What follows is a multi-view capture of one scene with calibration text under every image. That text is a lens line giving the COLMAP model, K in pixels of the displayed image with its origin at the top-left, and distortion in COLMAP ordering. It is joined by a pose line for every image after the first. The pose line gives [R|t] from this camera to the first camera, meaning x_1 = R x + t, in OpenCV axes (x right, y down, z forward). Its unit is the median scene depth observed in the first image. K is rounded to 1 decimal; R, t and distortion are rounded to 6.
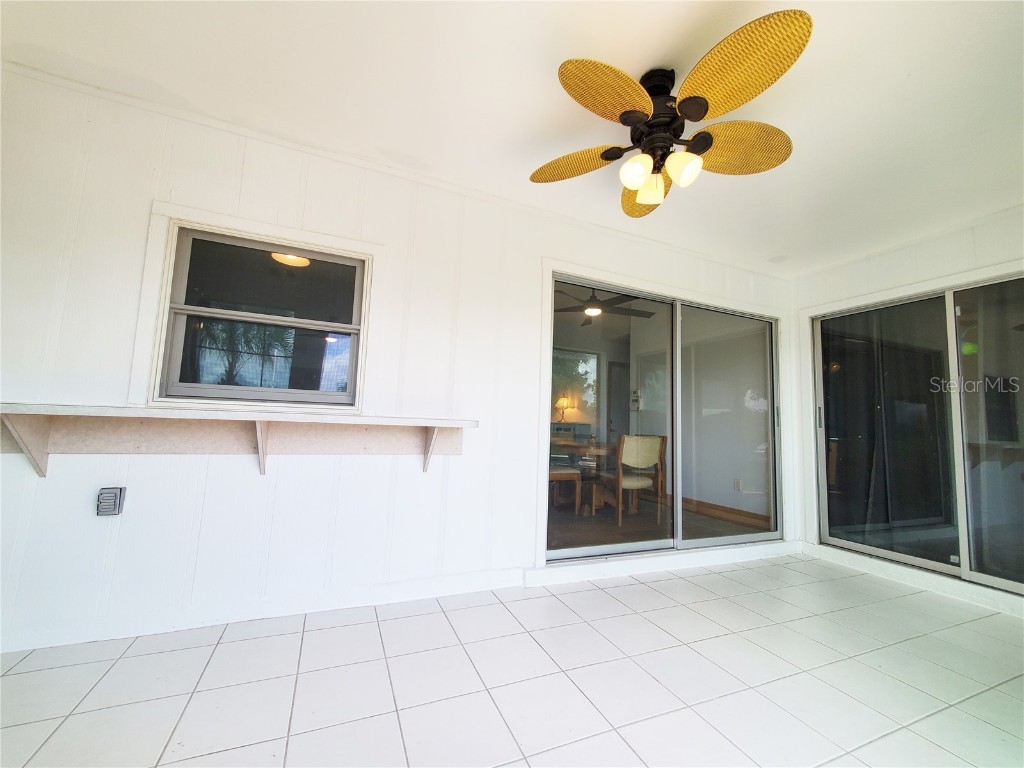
lens RADIAL K [[408.1, 0, 510.8], [0, 408.1, 384.0], [0, 0, 1]] dist [0.001955, 0.000134]
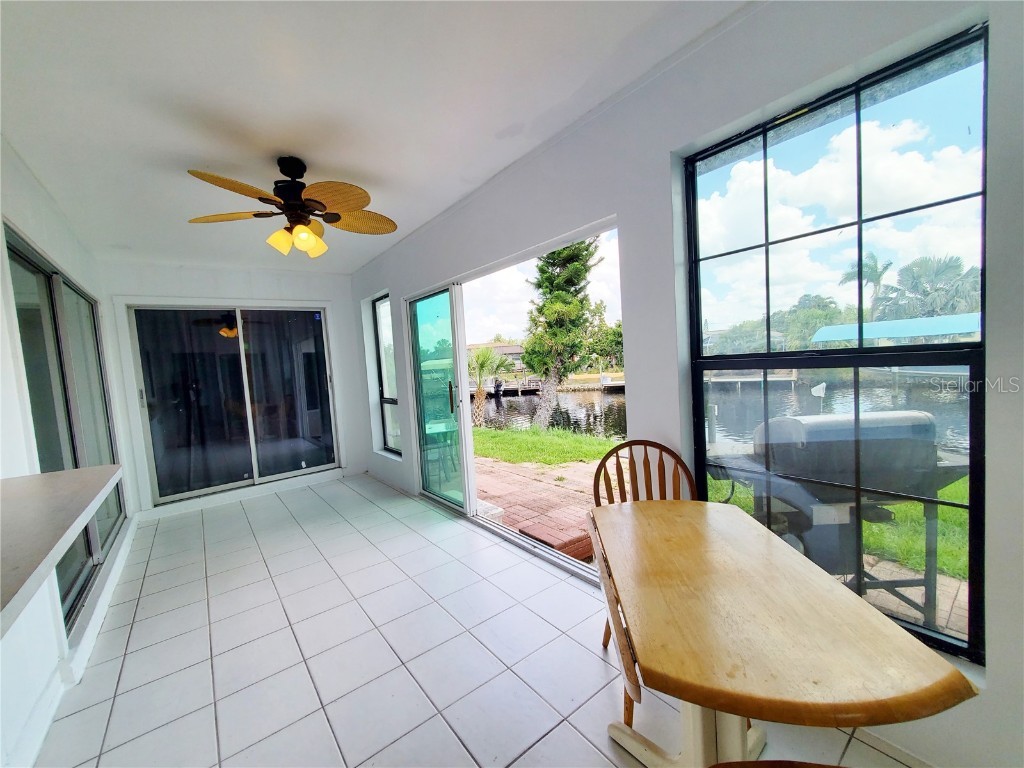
lens RADIAL K [[408.1, 0, 511.6], [0, 408.1, 386.6], [0, 0, 1]] dist [0.001955, 0.000134]
pose [[-0.257410, -0.087814, 0.962304, -0.679703], [-0.035597, 0.996048, 0.081372, -0.097666], [-0.965646, -0.013309, -0.259519, 0.345410]]
